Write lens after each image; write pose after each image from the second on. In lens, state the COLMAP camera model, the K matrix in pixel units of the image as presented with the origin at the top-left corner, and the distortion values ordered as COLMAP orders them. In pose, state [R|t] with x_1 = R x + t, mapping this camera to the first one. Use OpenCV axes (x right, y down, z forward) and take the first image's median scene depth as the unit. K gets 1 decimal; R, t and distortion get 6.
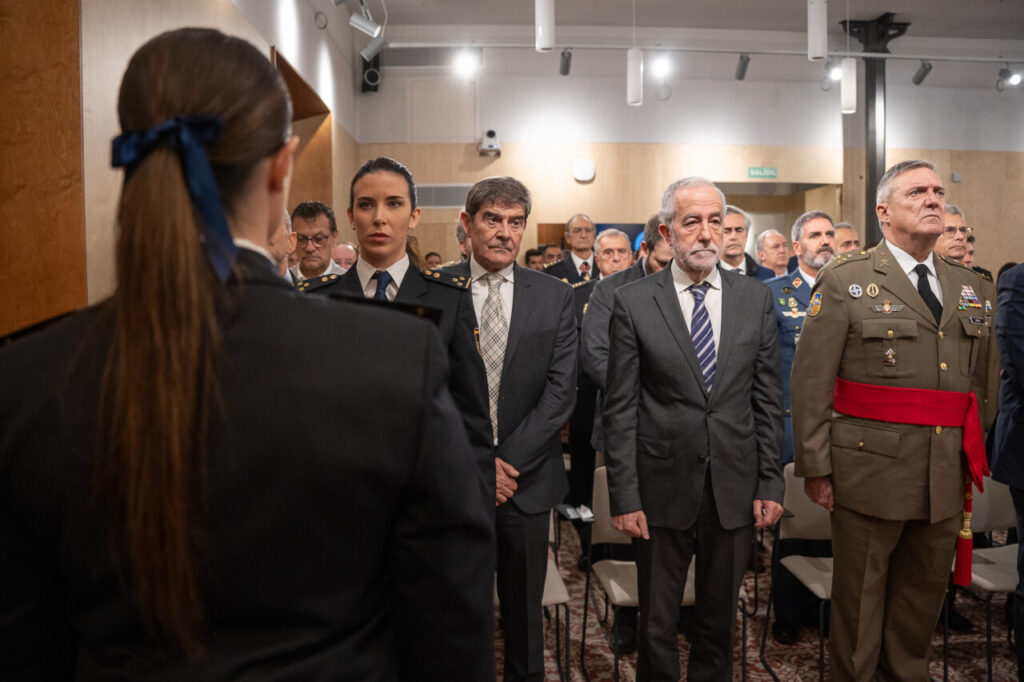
lens RADIAL K [[862.2, 0, 512.0], [0, 862.2, 341.0], [0, 0, 1]] dist [-0.282751, 0.370283]
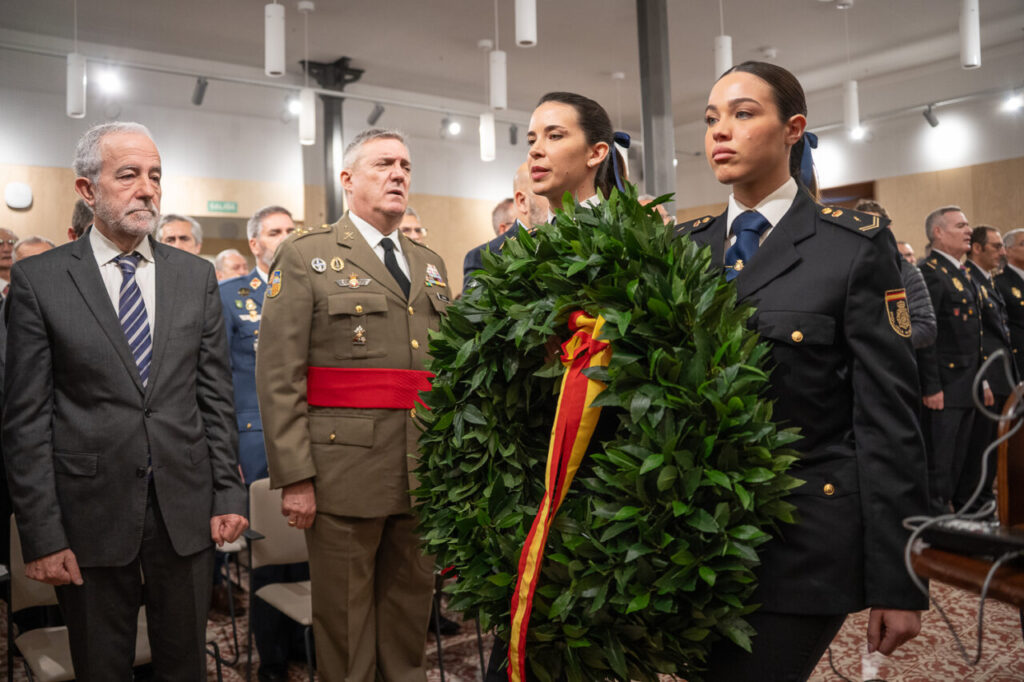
lens RADIAL K [[801.7, 0, 469.1], [0, 801.7, 345.2], [0, 0, 1]] dist [-0.018480, -0.006664]
pose [[0.837289, -0.020490, 0.546377, 0.069584], [0.050862, 0.997883, -0.040521, 0.063420], [-0.544390, 0.061718, 0.836559, 0.176869]]
